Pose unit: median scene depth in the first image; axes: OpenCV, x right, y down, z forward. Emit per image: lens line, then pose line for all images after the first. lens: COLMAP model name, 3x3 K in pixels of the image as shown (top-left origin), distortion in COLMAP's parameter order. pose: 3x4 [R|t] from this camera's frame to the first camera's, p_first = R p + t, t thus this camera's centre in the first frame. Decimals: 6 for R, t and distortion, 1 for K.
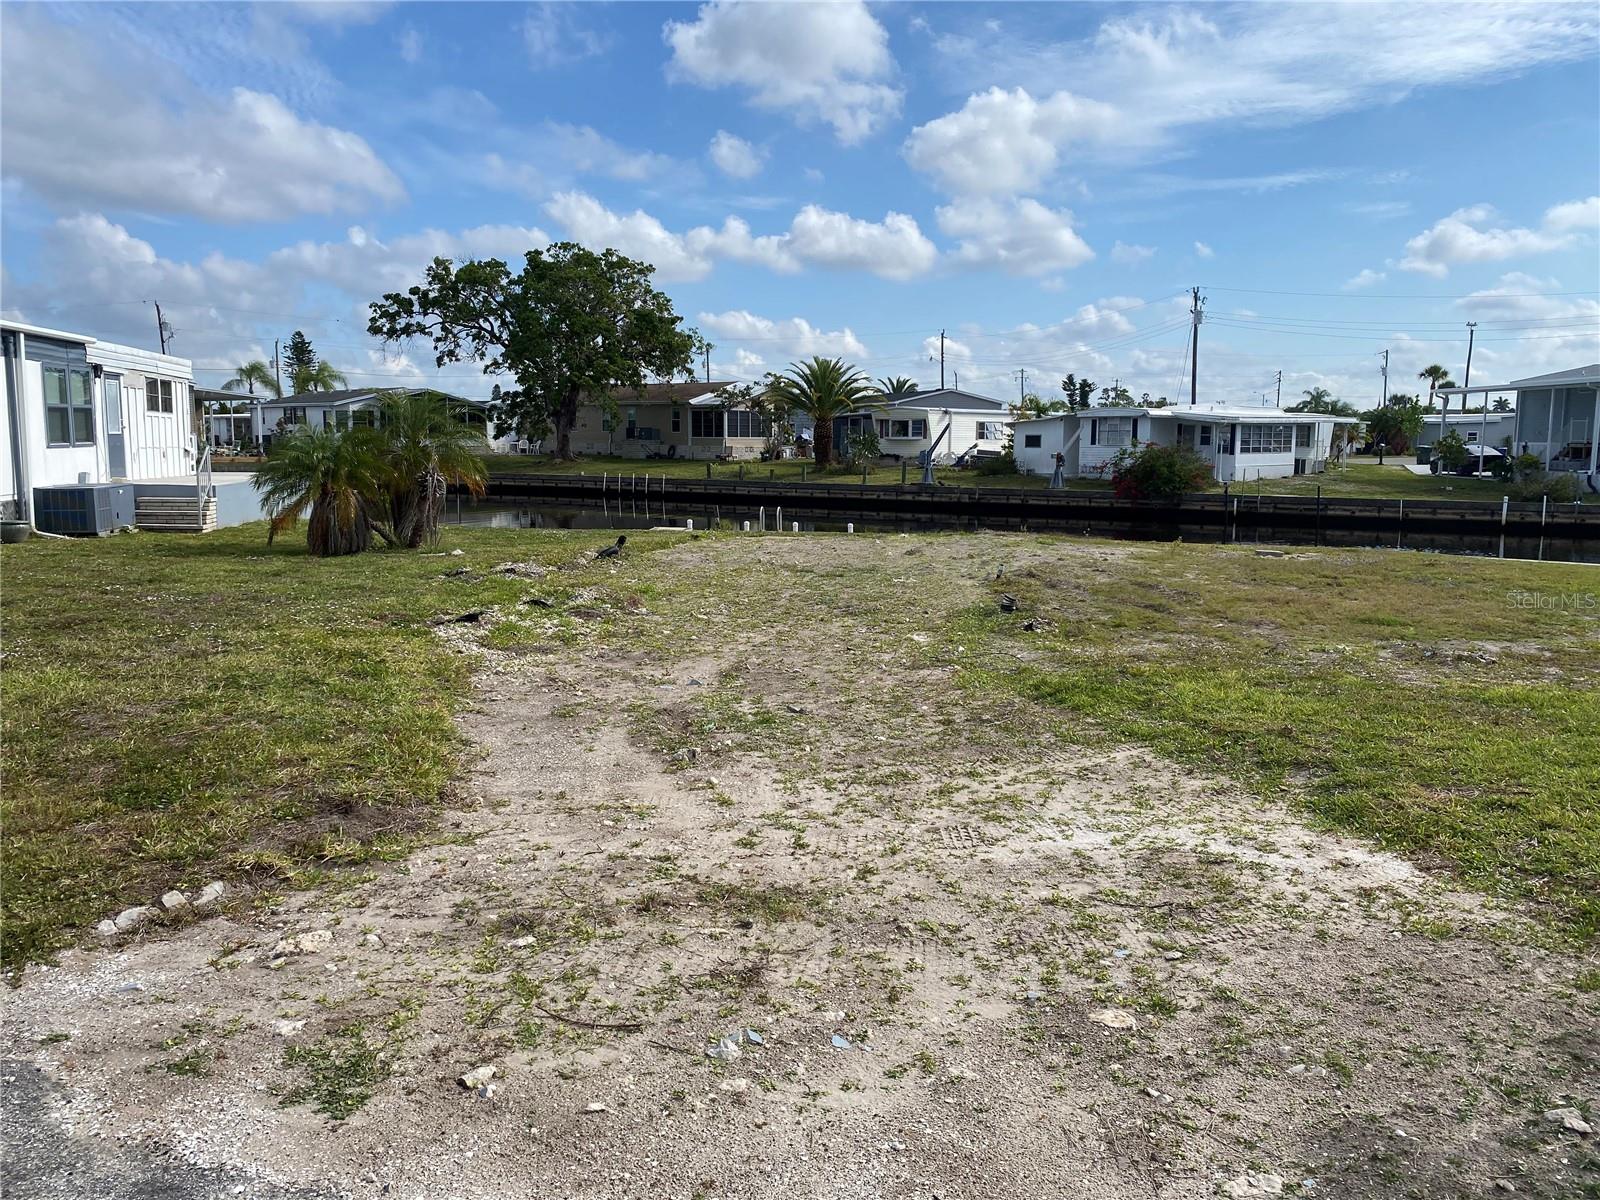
lens RADIAL K [[1213.3, 0, 809.1], [0, 1213.3, 593.3], [0, 0, 1]] dist [0.104879, -0.180558]
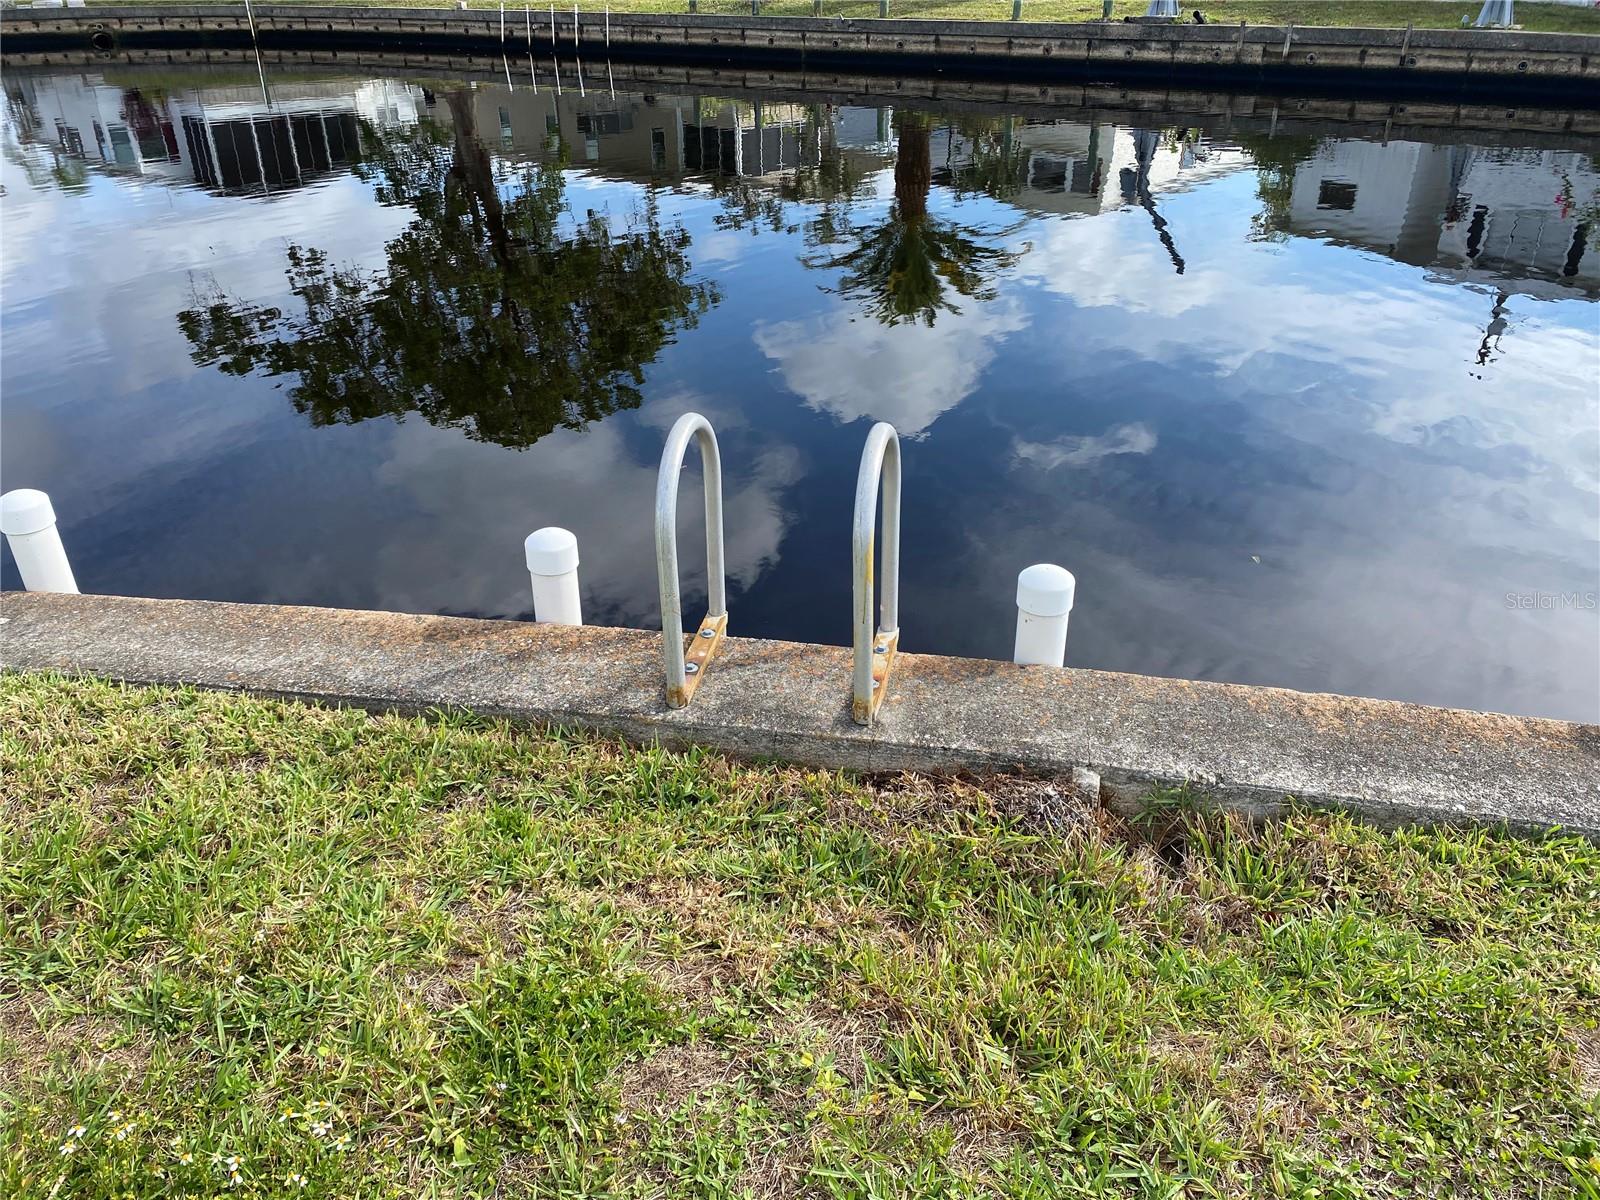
lens RADIAL K [[1220.9, 0, 783.9], [0, 1220.9, 606.3], [0, 0, 1]] dist [0.024293, -0.015719]
pose [[0.998232, 0.014057, -0.057749, -0.012058], [0.007197, 0.935888, 0.352223, -0.042204], [0.058998, -0.352016, 0.934133, 0.432708]]
